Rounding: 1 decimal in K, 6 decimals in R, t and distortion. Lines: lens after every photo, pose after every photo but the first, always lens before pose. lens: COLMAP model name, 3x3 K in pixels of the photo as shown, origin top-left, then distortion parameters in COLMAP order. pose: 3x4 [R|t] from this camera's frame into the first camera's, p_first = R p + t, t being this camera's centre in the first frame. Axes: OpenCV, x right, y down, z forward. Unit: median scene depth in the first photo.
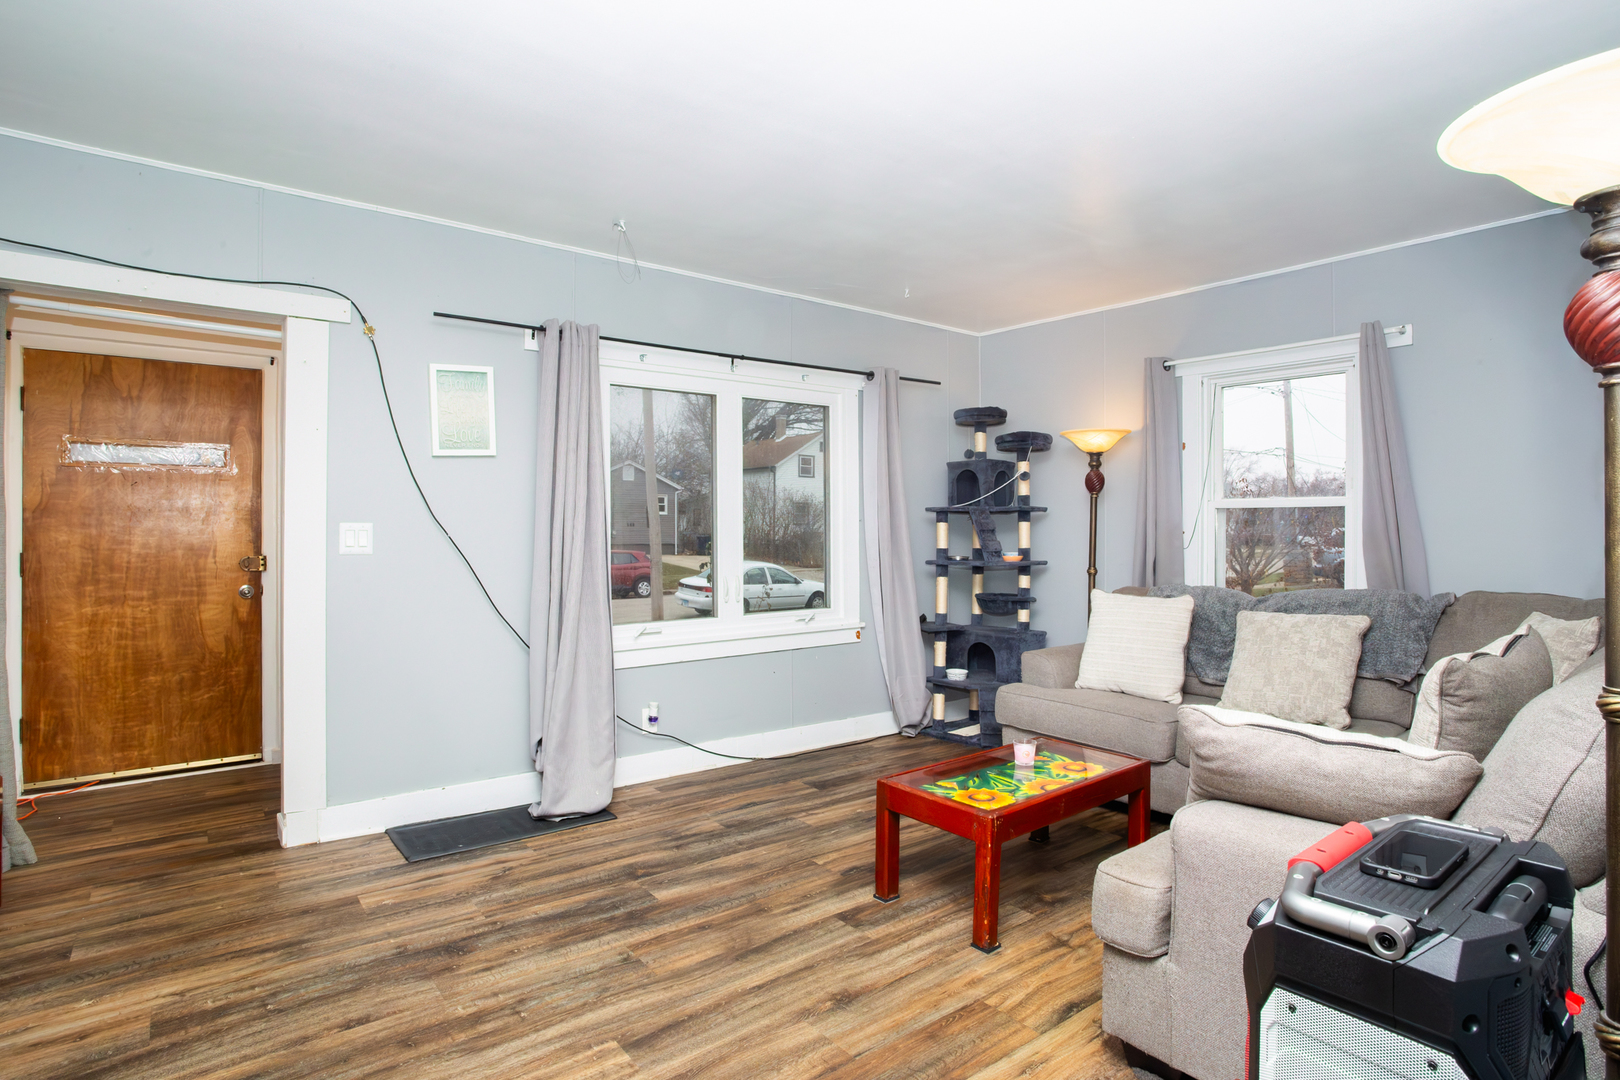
lens RADIAL K [[810.7, 0, 810.0], [0, 810.7, 540.0], [0, 0, 1]] dist [-0.079547, 0.023320]
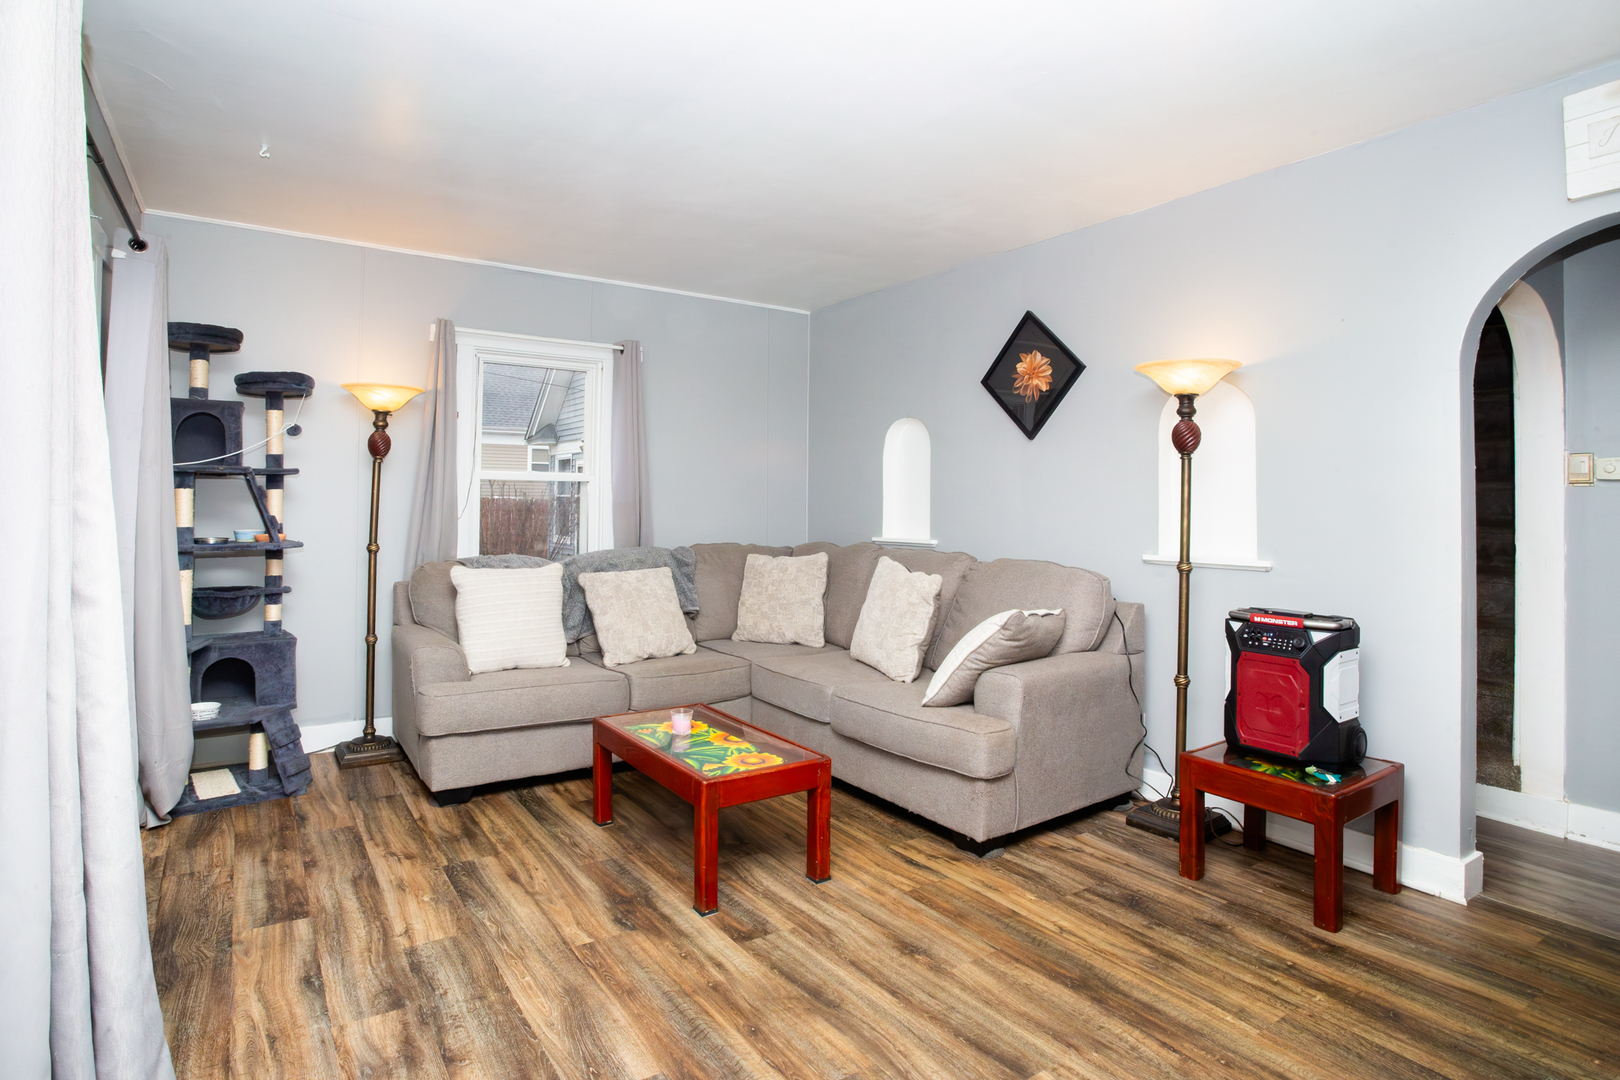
lens RADIAL K [[821.2, 0, 804.9], [0, 821.2, 499.8], [0, 0, 1]] dist [-0.047906, 0.000460]
pose [[0.099510, 0.000898, 0.995036, -0.661933], [0.003078, 0.999995, -0.001211, -0.015002], [-0.995032, 0.003184, 0.099506, 0.646322]]
